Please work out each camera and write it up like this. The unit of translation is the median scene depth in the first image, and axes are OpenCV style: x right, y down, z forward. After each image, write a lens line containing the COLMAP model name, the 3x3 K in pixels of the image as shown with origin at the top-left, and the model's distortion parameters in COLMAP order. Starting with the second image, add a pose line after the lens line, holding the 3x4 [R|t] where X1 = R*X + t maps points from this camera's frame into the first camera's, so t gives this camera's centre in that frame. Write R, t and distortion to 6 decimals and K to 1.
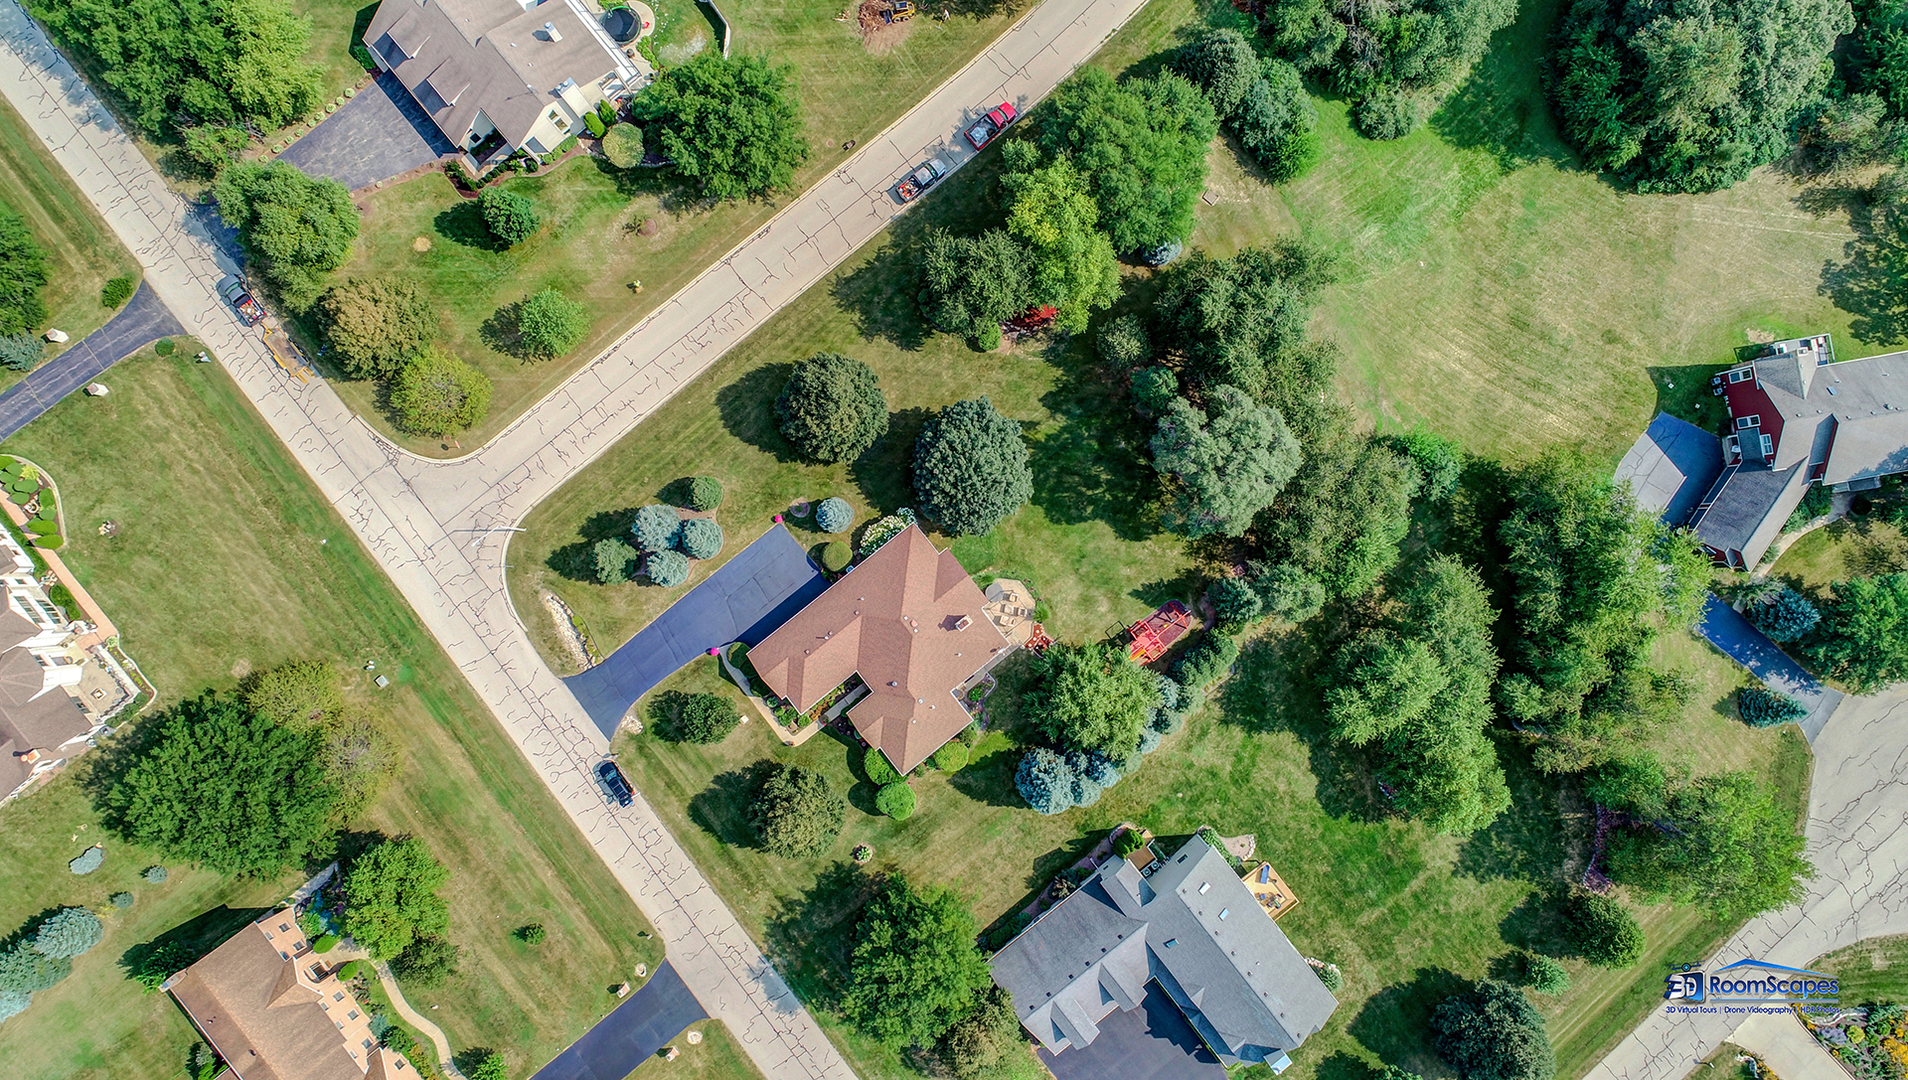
lens RADIAL K [[1309.7, 0, 956.0], [0, 1309.7, 530.5], [0, 0, 1]] dist [0.000840, 0.004057]
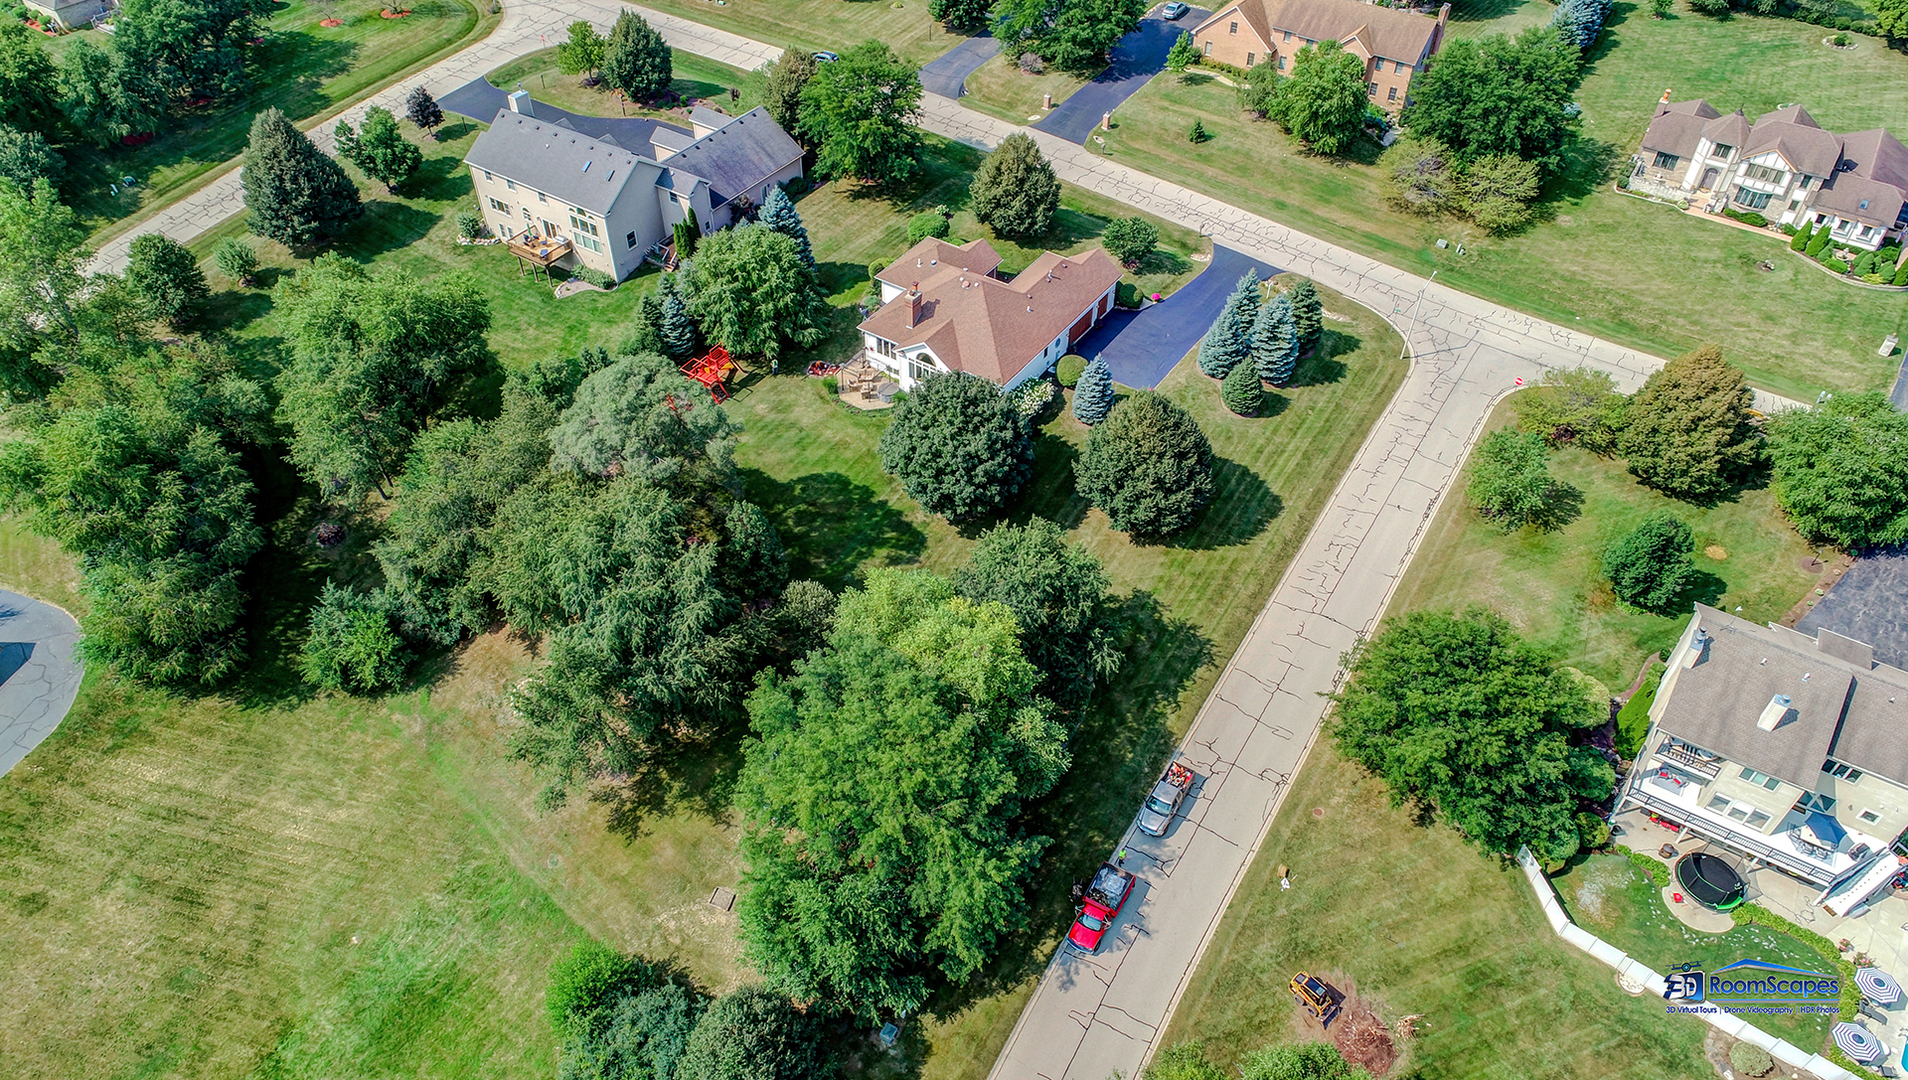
lens RADIAL K [[1293.4, 0, 957.5], [0, 1293.4, 543.4], [0, 0, 1]] dist [-0.006329, 0.002165]
pose [[-0.951328, 0.207241, -0.228093, 0.199809], [-0.308112, -0.655183, 0.689784, -0.619834], [-0.006491, 0.726489, 0.687147, 0.483250]]
